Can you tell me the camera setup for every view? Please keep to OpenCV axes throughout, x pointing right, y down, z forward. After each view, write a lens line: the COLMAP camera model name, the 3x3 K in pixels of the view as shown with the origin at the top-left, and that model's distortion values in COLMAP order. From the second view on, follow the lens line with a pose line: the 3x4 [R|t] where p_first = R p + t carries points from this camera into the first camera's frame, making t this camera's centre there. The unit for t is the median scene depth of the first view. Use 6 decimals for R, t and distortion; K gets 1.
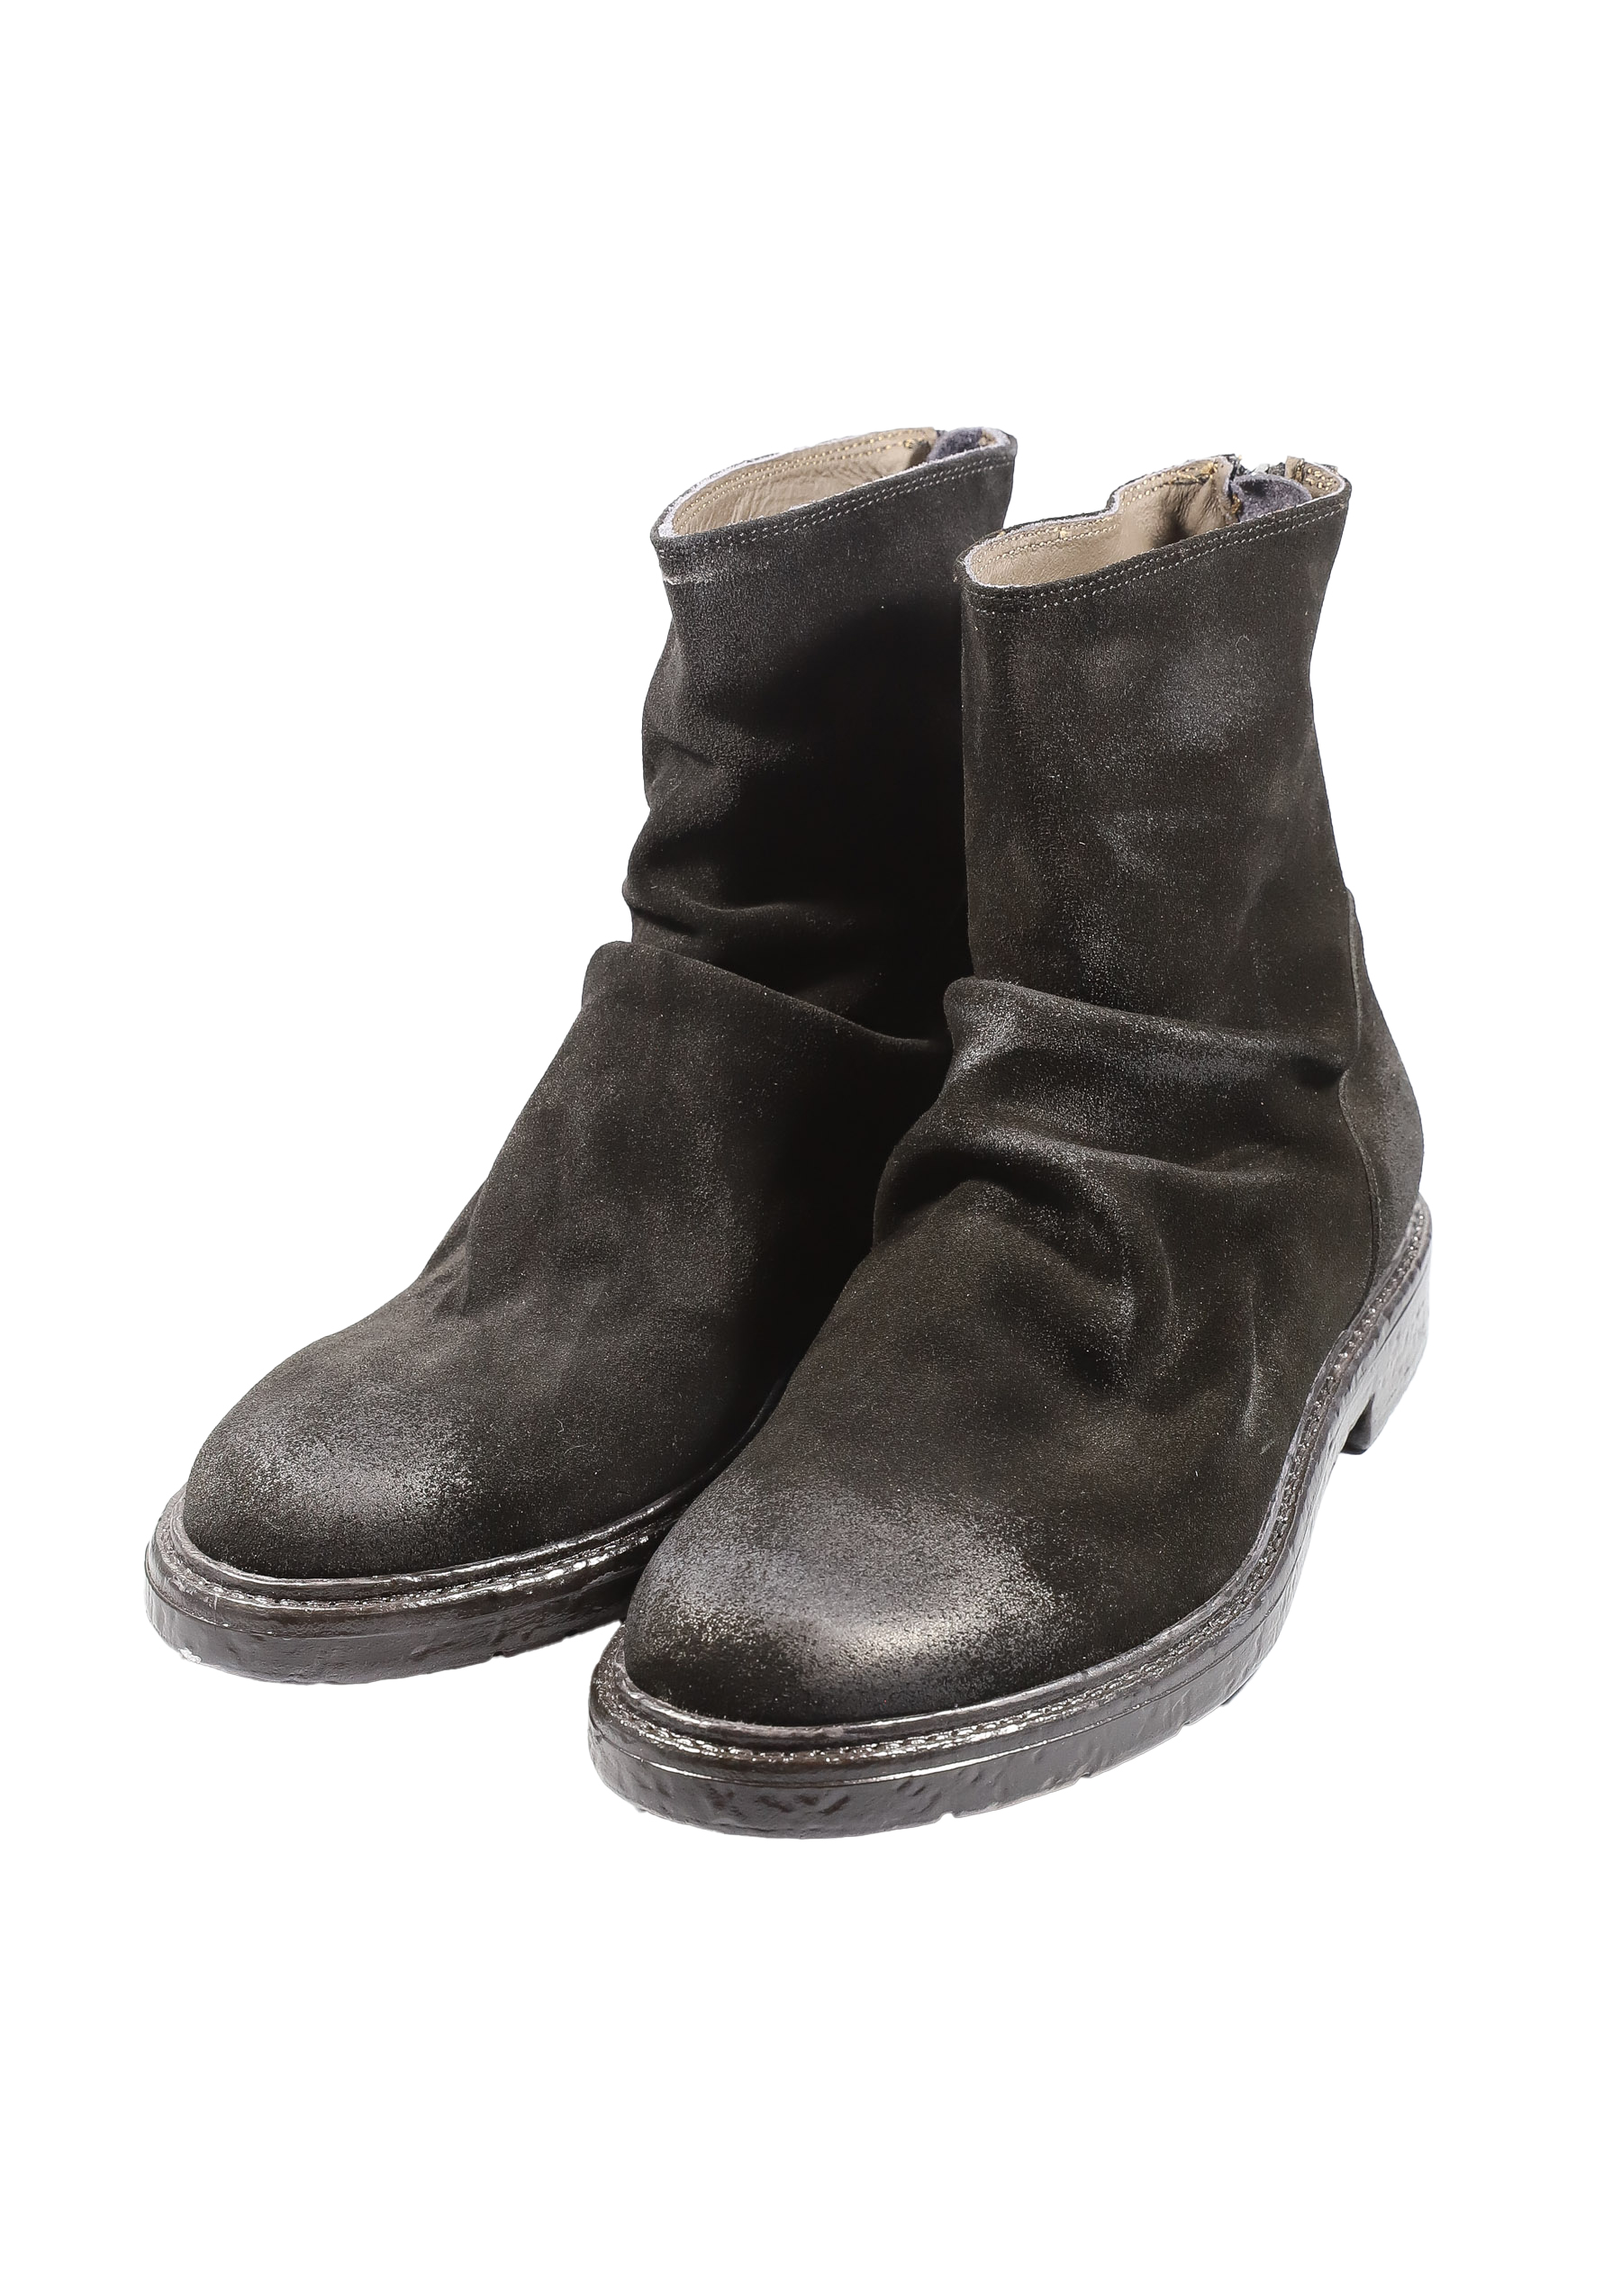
lens RADIAL K [[3077.6, 0, 816.9], [0, 3077.6, 1143.7], [0, 0, 1]] dist [-0.008837, 0.000000]
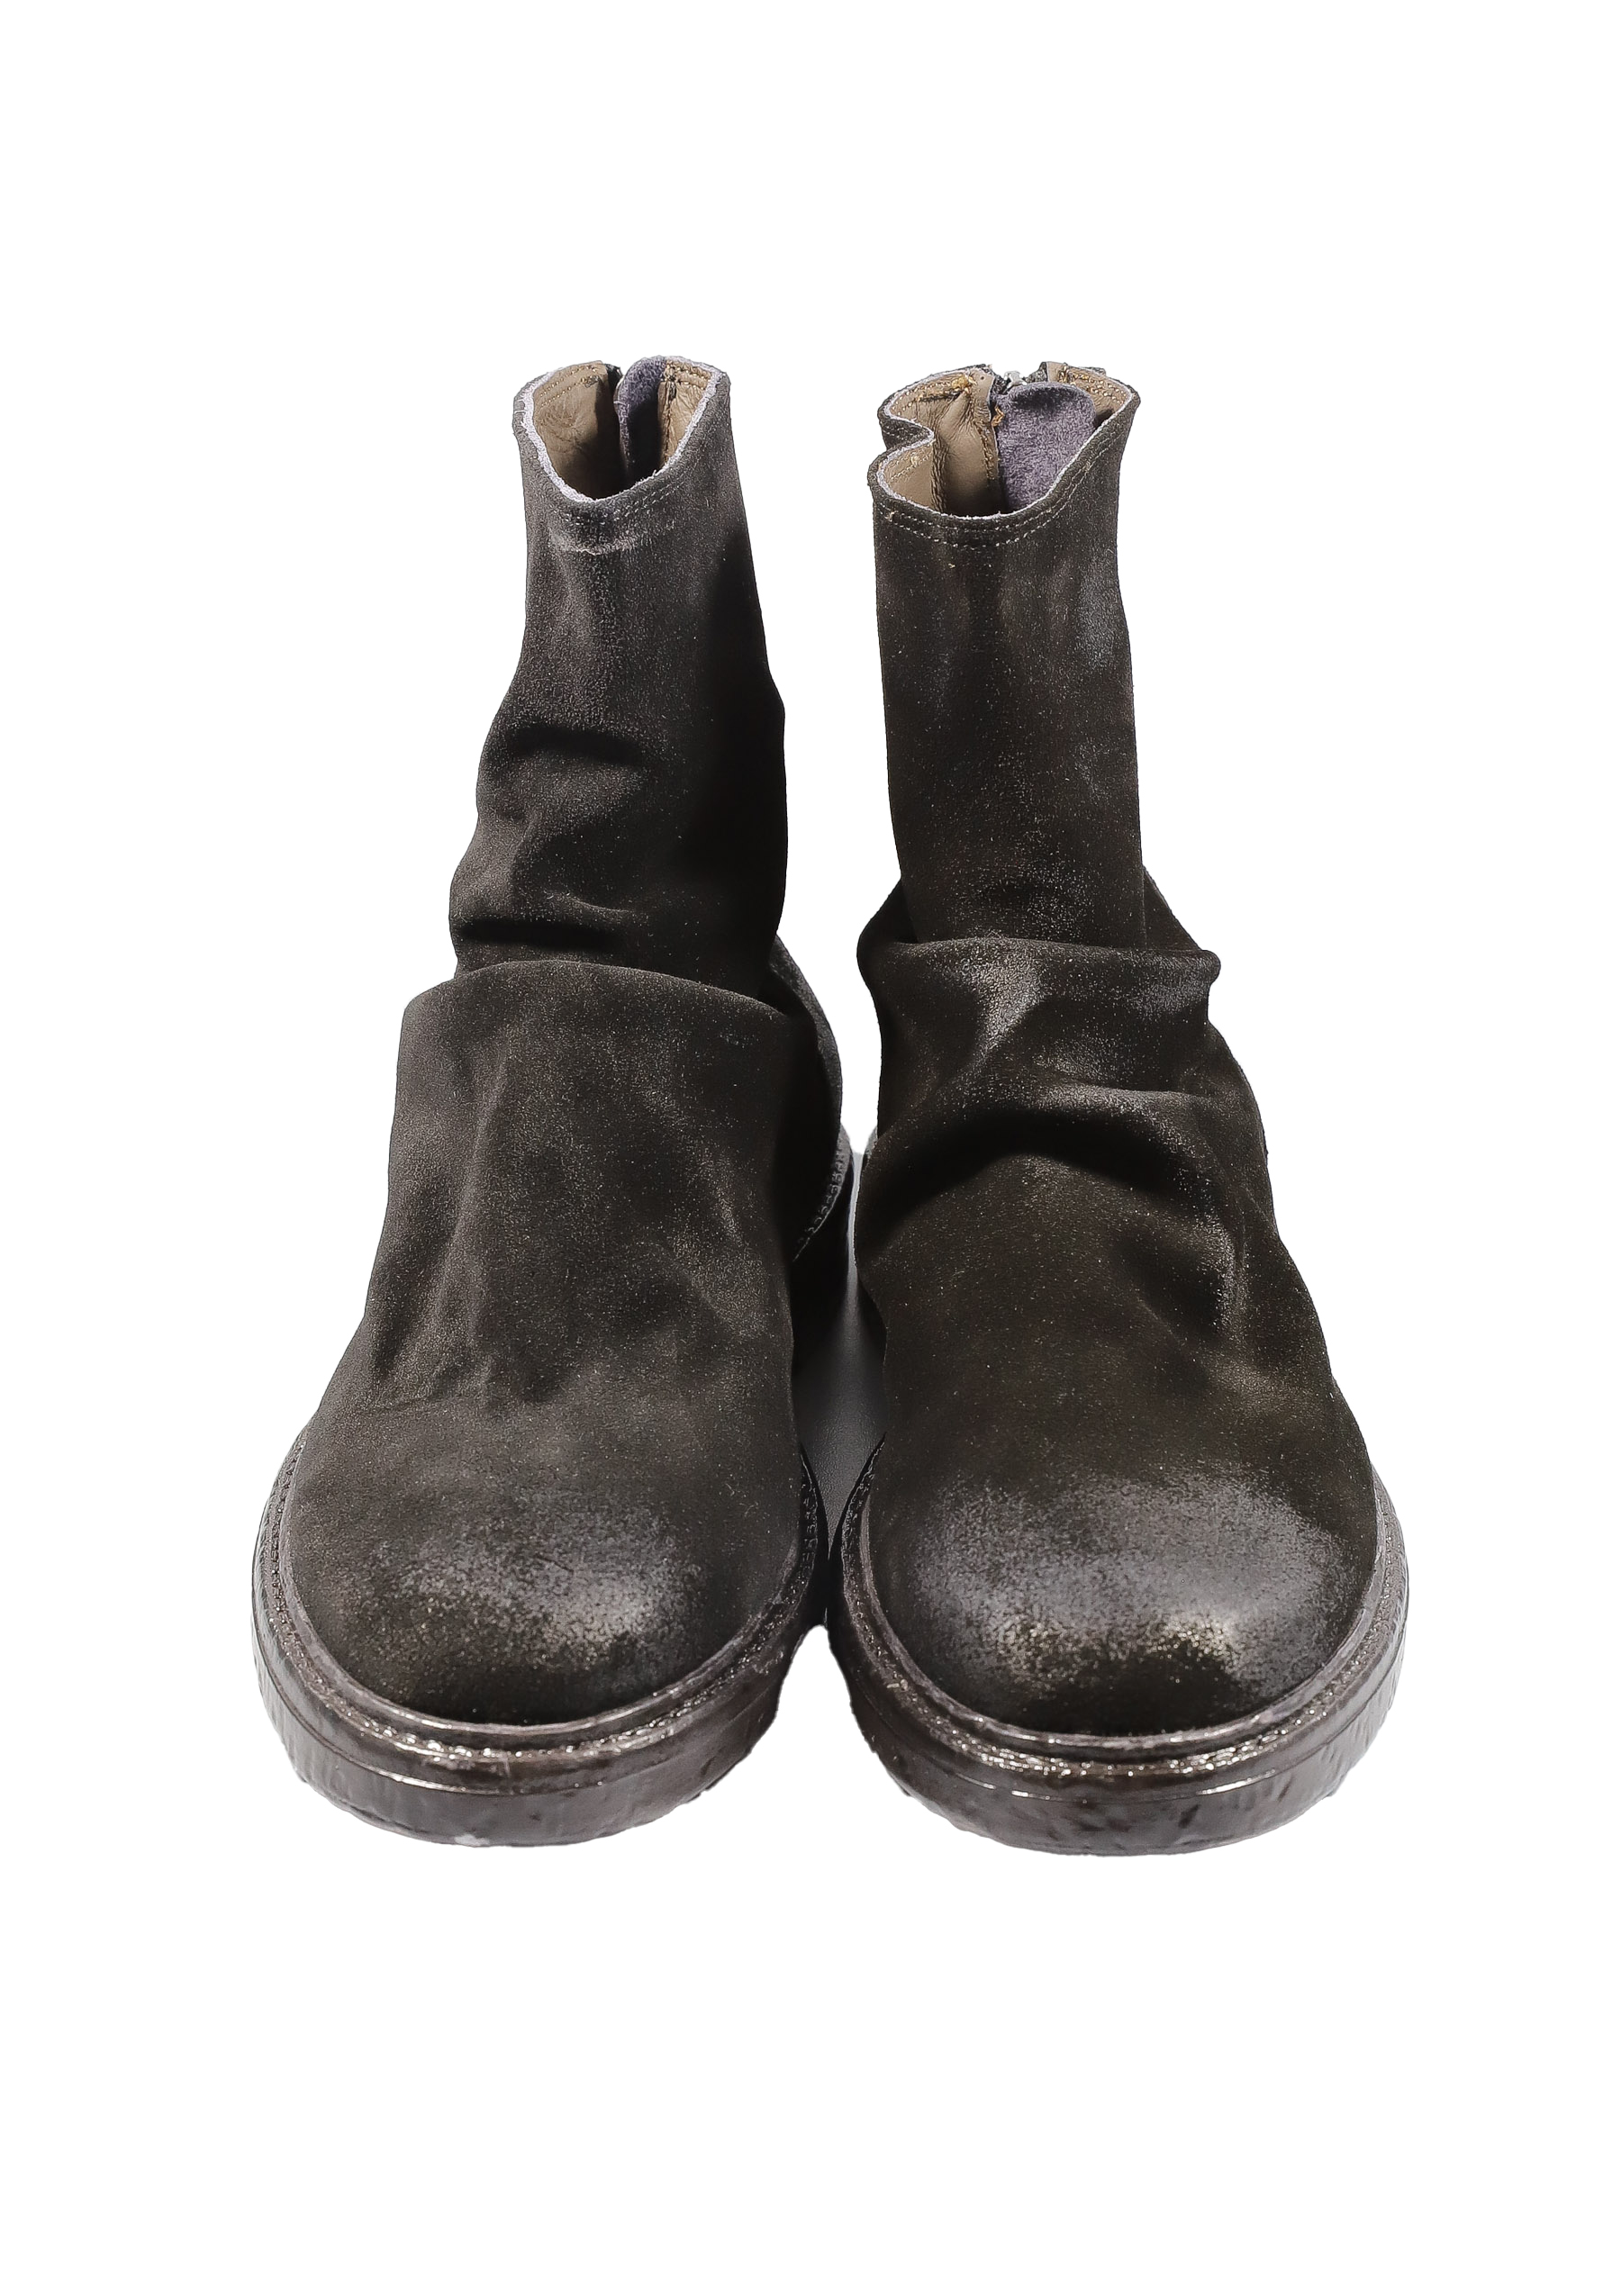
lens RADIAL K [[3408.4, 0, 808.8], [0, 3408.4, 1149.4], [0, 0, 1]] dist [-0.005366, 0.000000]
pose [[0.883600, -0.174956, 0.434329, -0.450906], [0.170681, 0.984098, 0.049180, -0.048753], [-0.436027, 0.030676, 0.899411, 0.083002]]
